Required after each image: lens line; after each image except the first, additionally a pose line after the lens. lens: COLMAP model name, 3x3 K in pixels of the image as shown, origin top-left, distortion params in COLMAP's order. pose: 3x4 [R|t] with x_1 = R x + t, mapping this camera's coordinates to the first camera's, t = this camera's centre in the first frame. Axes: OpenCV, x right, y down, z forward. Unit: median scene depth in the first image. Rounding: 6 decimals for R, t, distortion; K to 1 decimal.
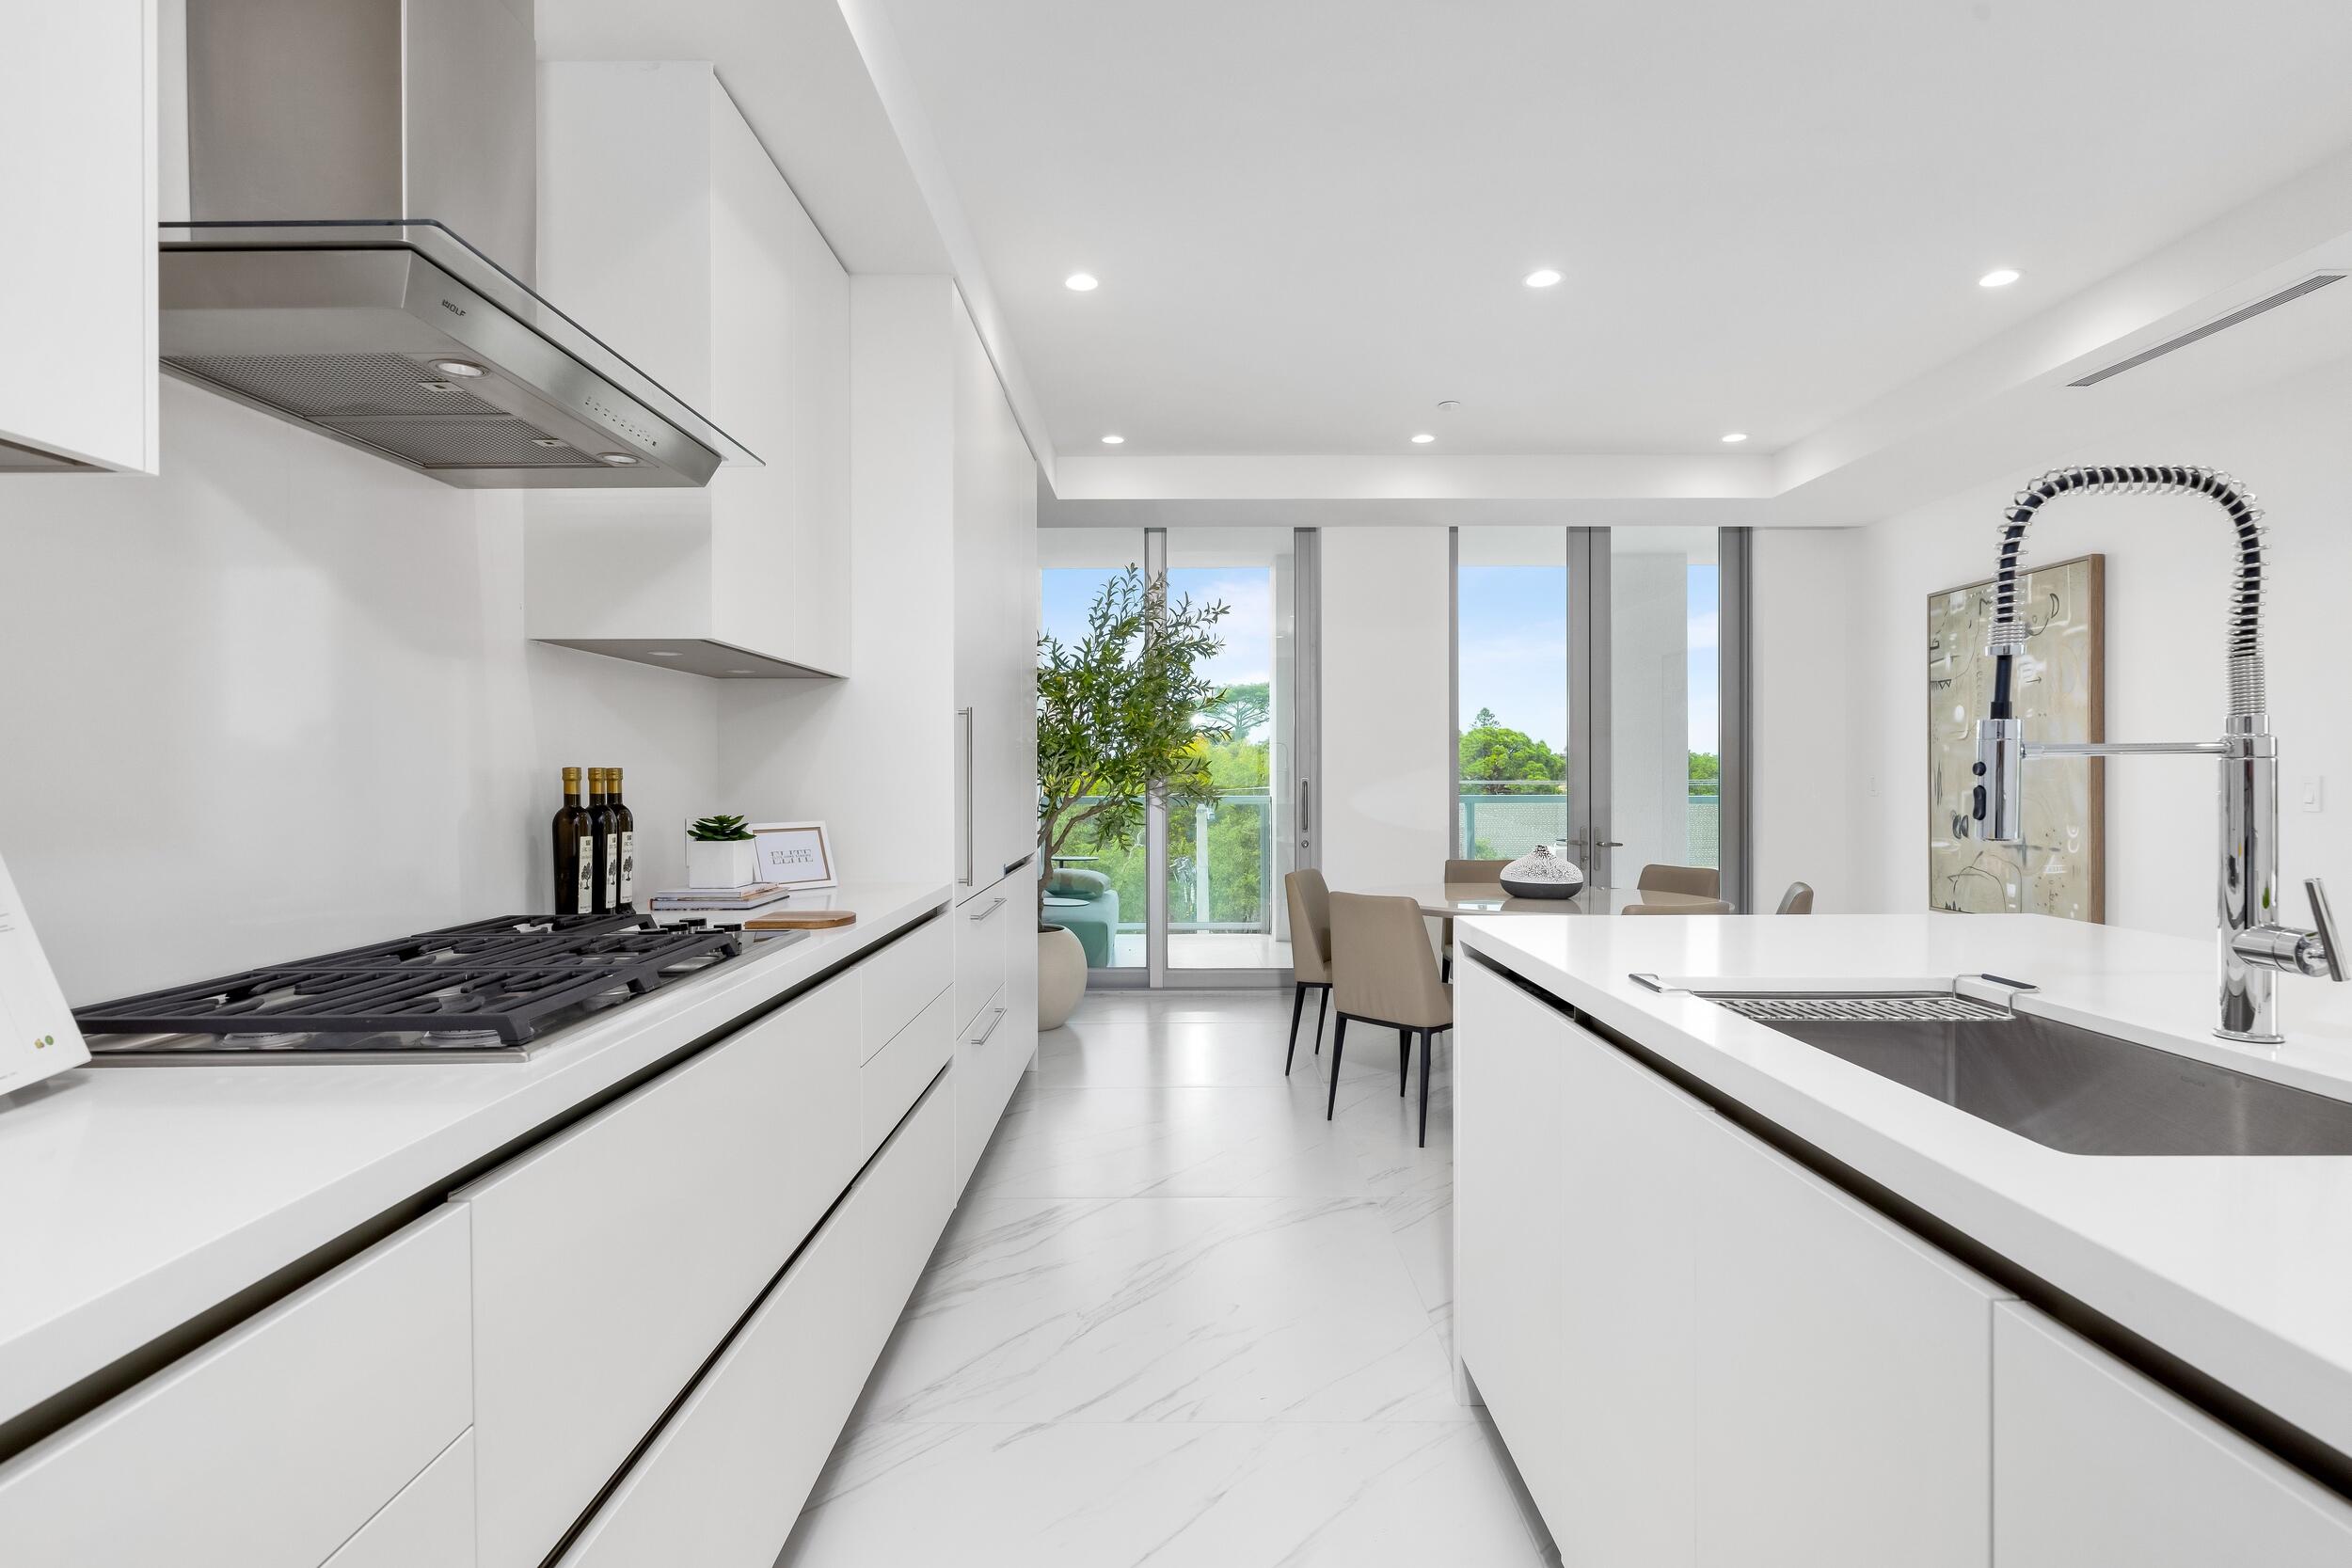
lens RADIAL K [[1187.5, 0, 1170.5], [0, 1187.5, 791.7], [0, 0, 1]] dist [-0.002974, 0.000102]
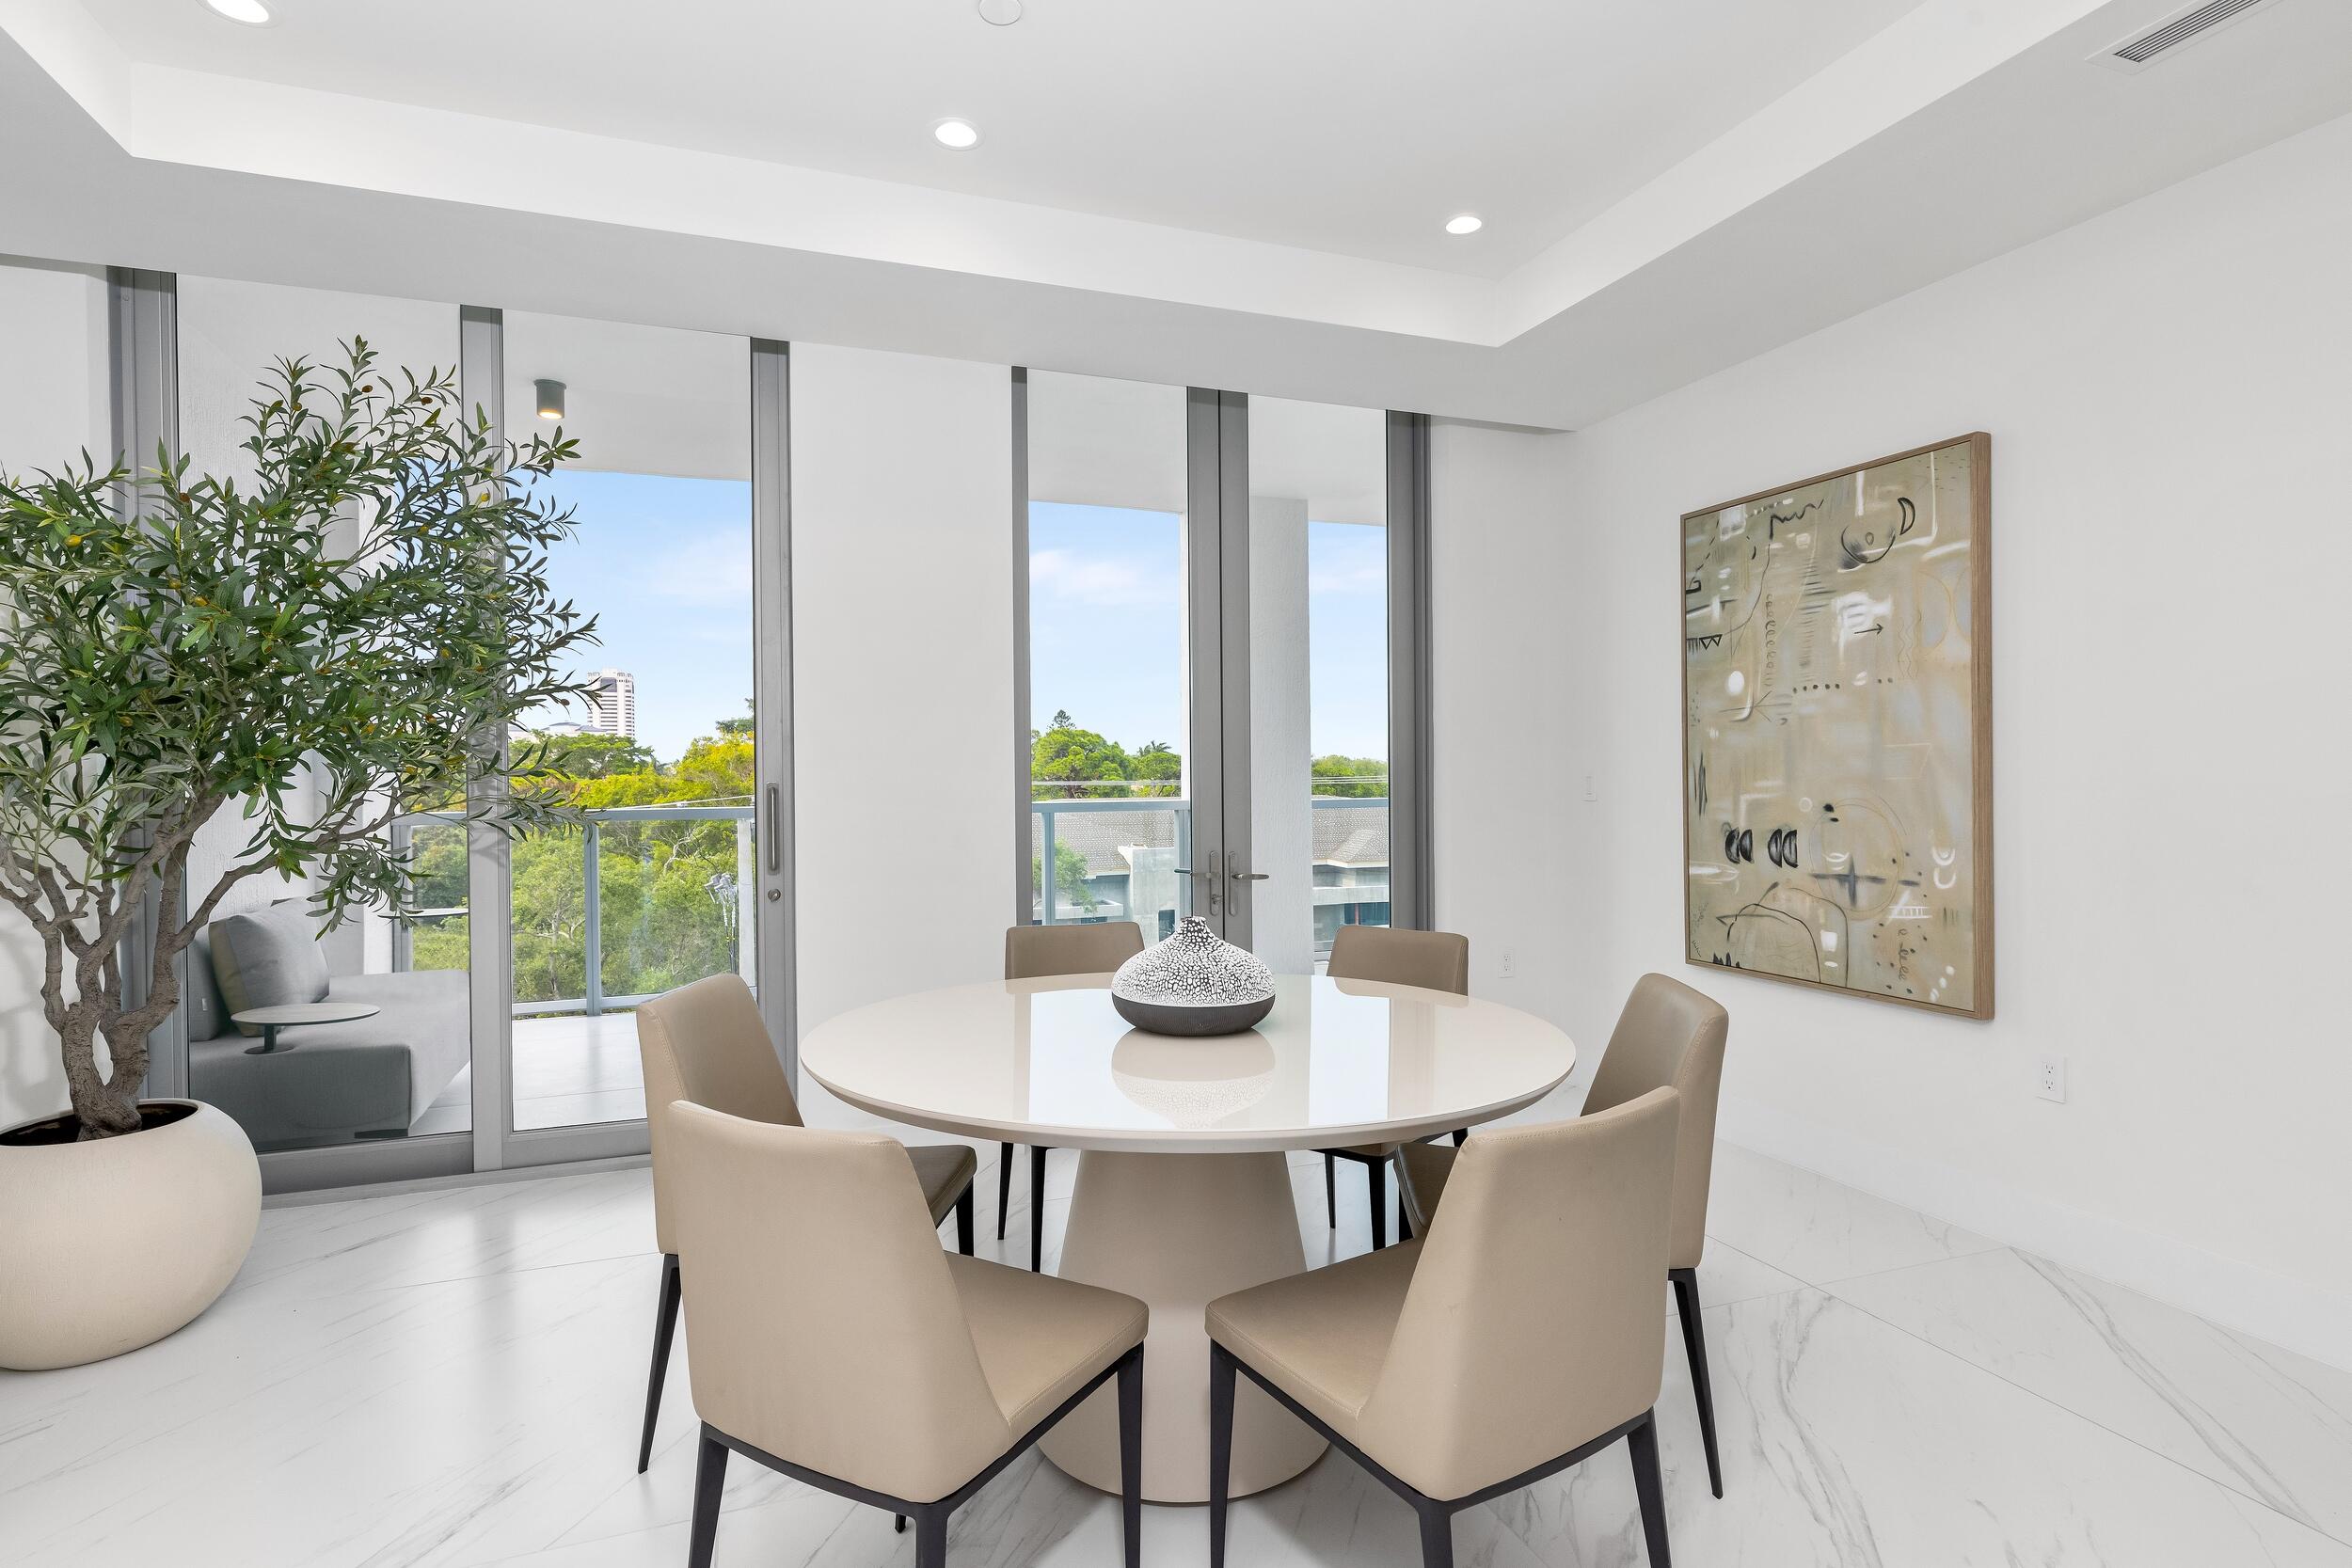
lens RADIAL K [[1187.5, 0, 1175.7], [0, 1187.5, 790.0], [0, 0, 1]] dist [-0.002974, 0.000102]
pose [[0.937724, -0.009349, 0.347256, 0.113667], [0.010240, 0.999947, -0.000733, -0.006182], [-0.347230, 0.004244, 0.937770, 0.453396]]
